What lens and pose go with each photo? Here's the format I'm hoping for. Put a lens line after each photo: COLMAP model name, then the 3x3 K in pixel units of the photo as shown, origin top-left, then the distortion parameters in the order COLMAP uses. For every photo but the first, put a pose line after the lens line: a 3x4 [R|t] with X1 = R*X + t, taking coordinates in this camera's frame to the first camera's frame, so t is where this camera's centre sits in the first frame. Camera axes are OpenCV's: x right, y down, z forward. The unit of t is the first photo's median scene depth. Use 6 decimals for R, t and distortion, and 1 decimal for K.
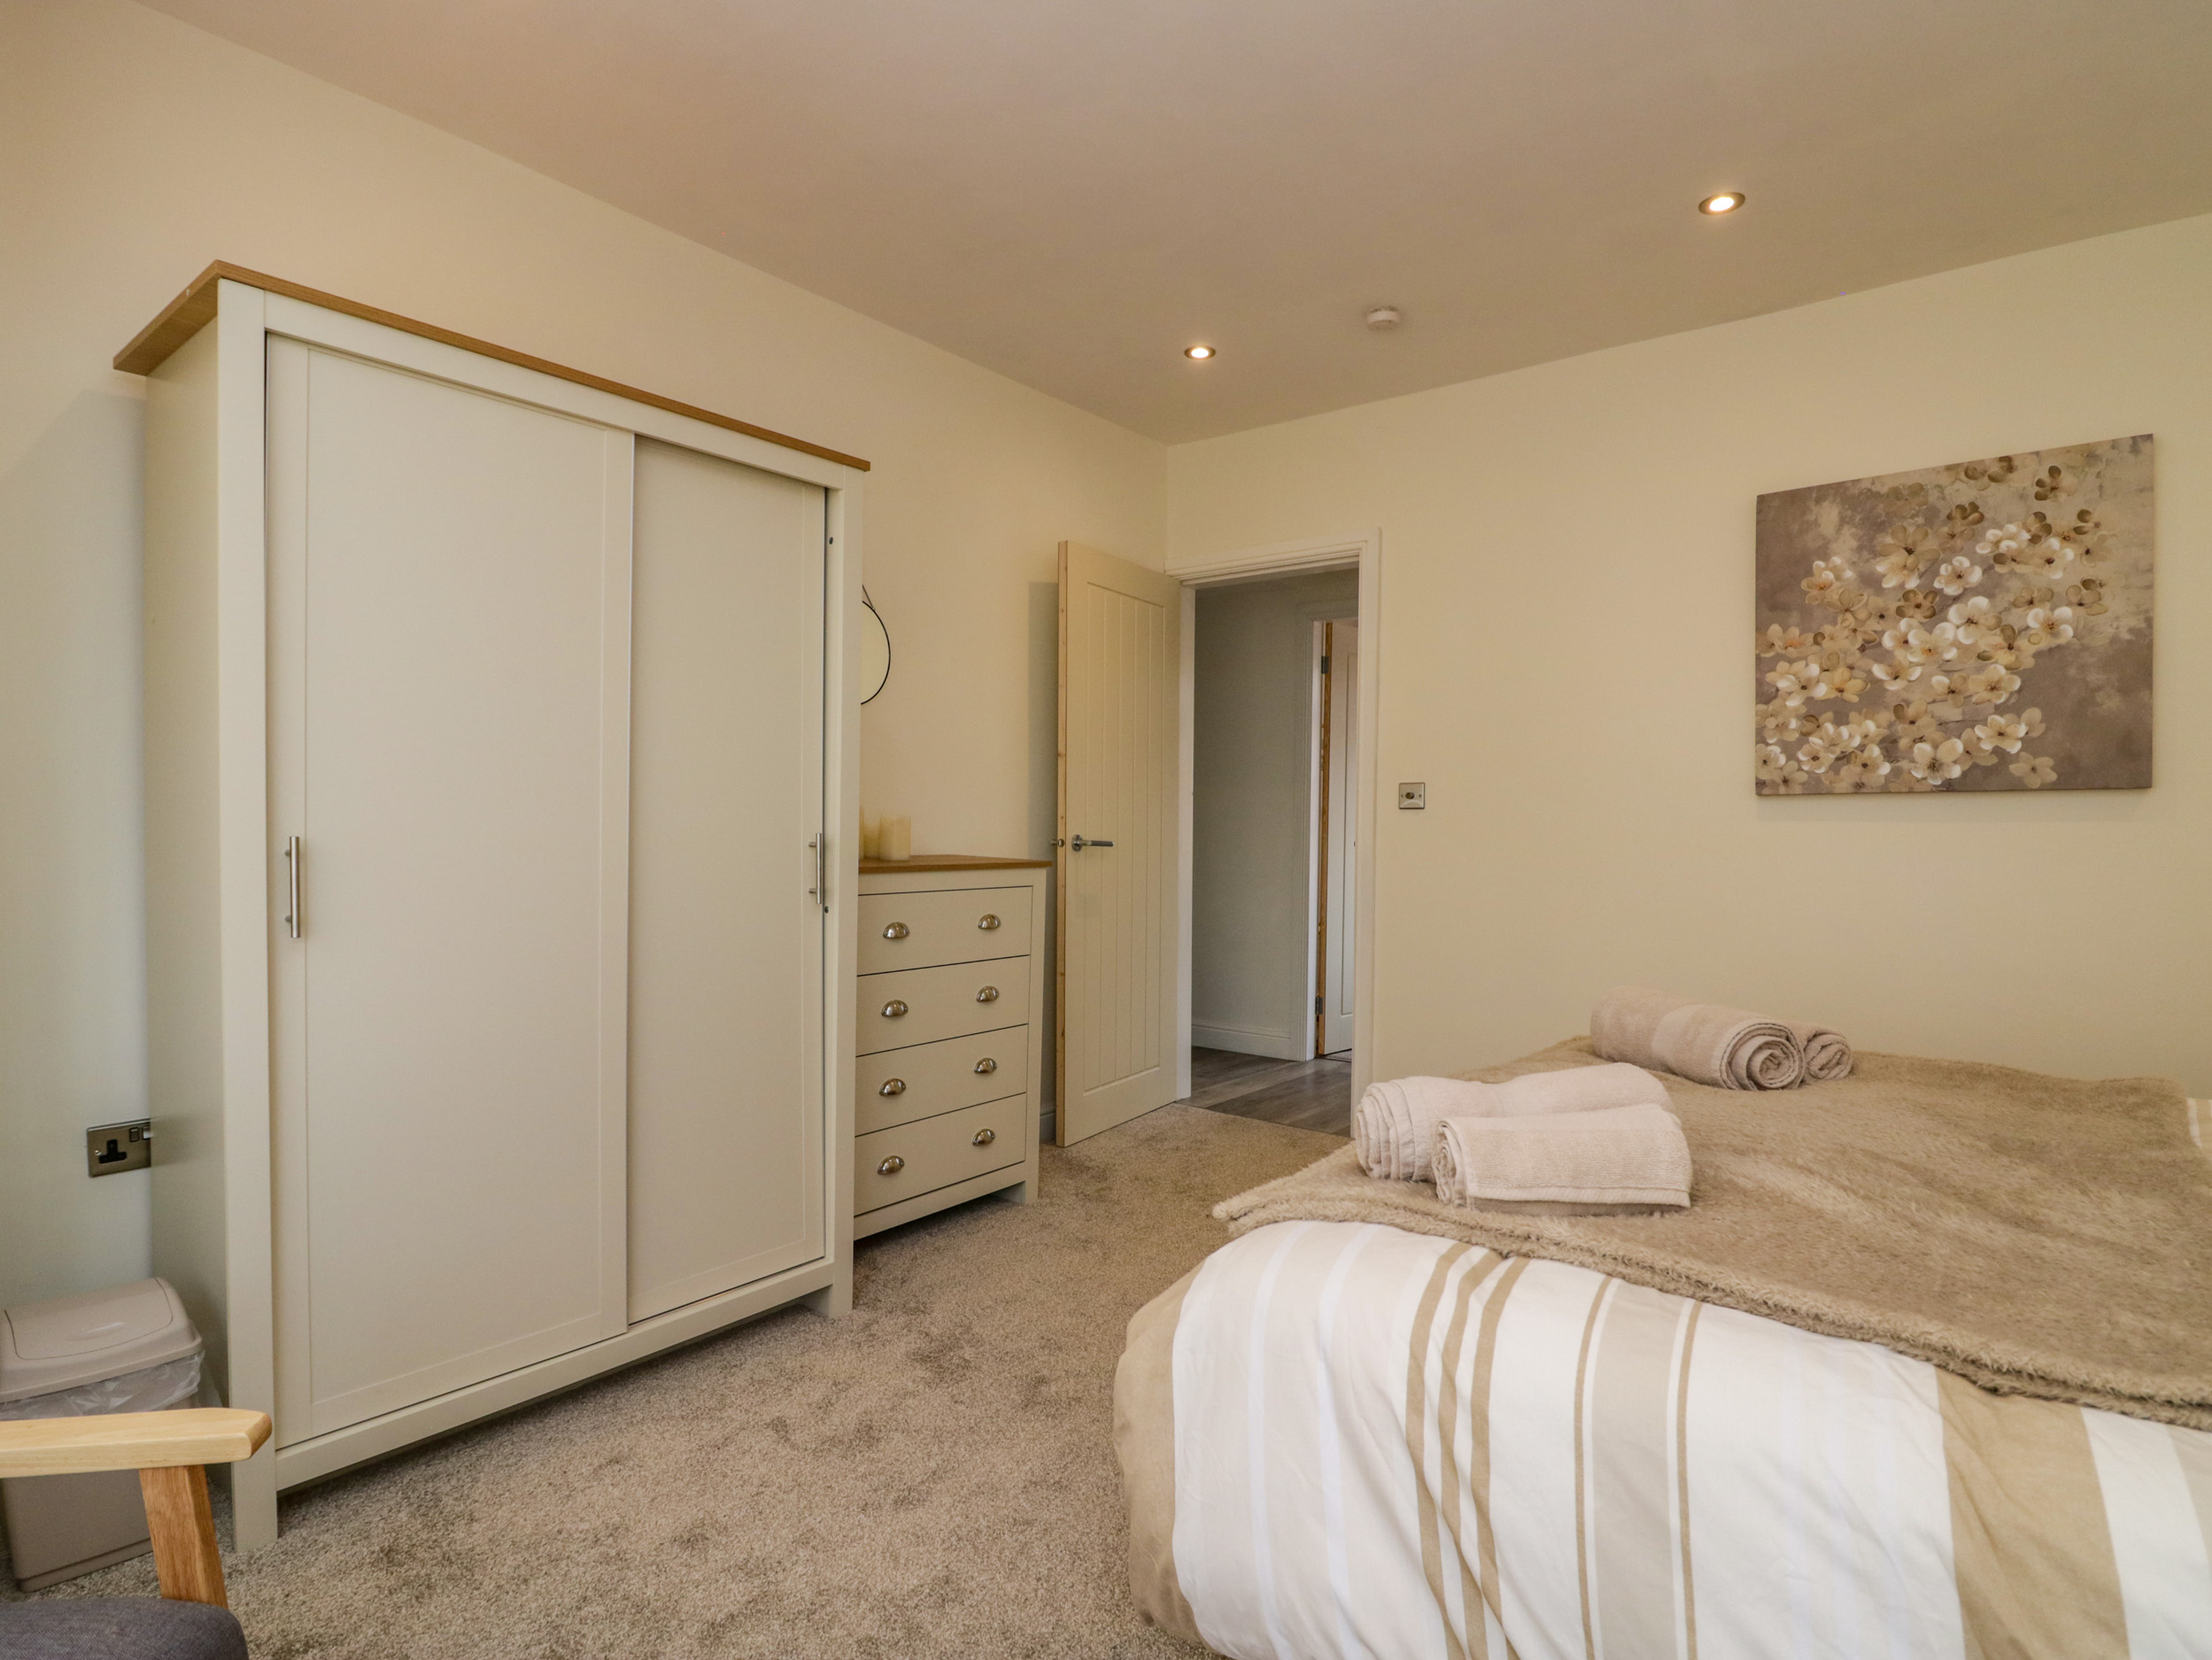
lens RADIAL K [[1163.8, 0, 1083.0], [0, 1163.8, 847.9], [0, 0, 1]] dist [-0.002889, -0.010712]
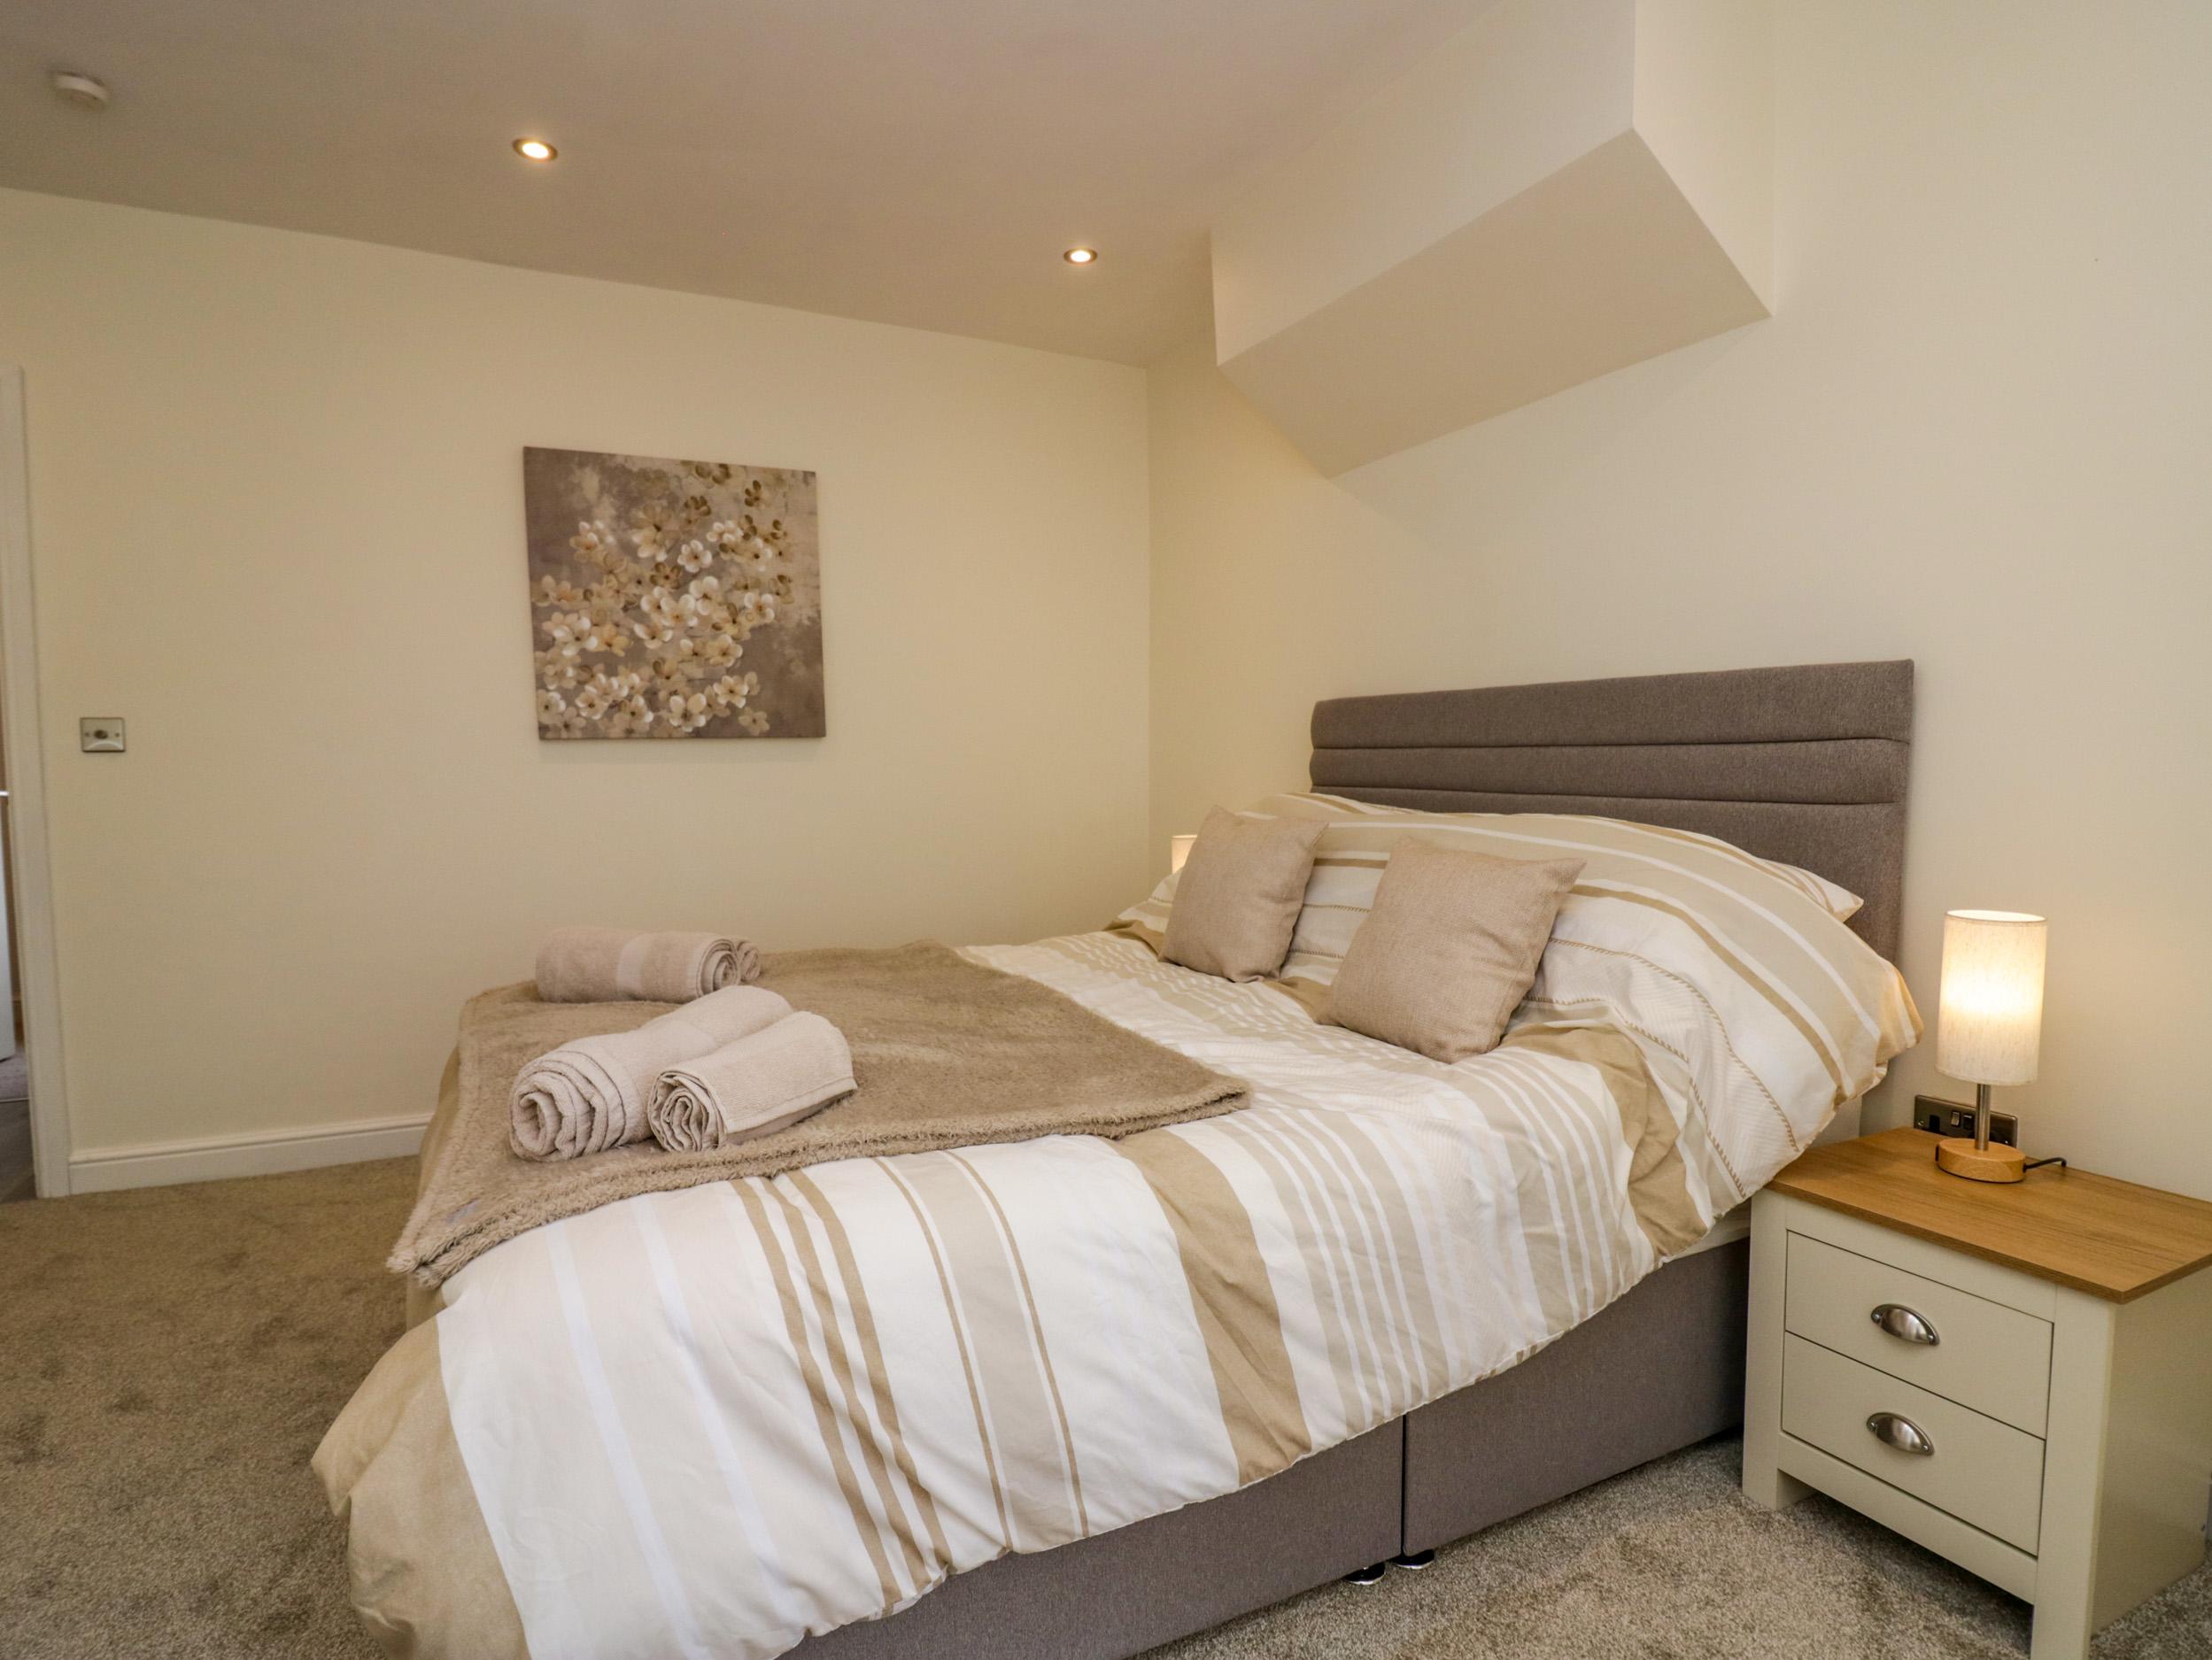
lens RADIAL K [[1163.8, 0, 1083.0], [0, 1163.8, 847.9], [0, 0, 1]] dist [-0.002889, -0.010712]
pose [[0.431645, -0.070958, 0.899249, -0.172146], [0.029286, 0.997478, 0.064652, -0.000931], [-0.901568, -0.001571, 0.432634, 0.118693]]
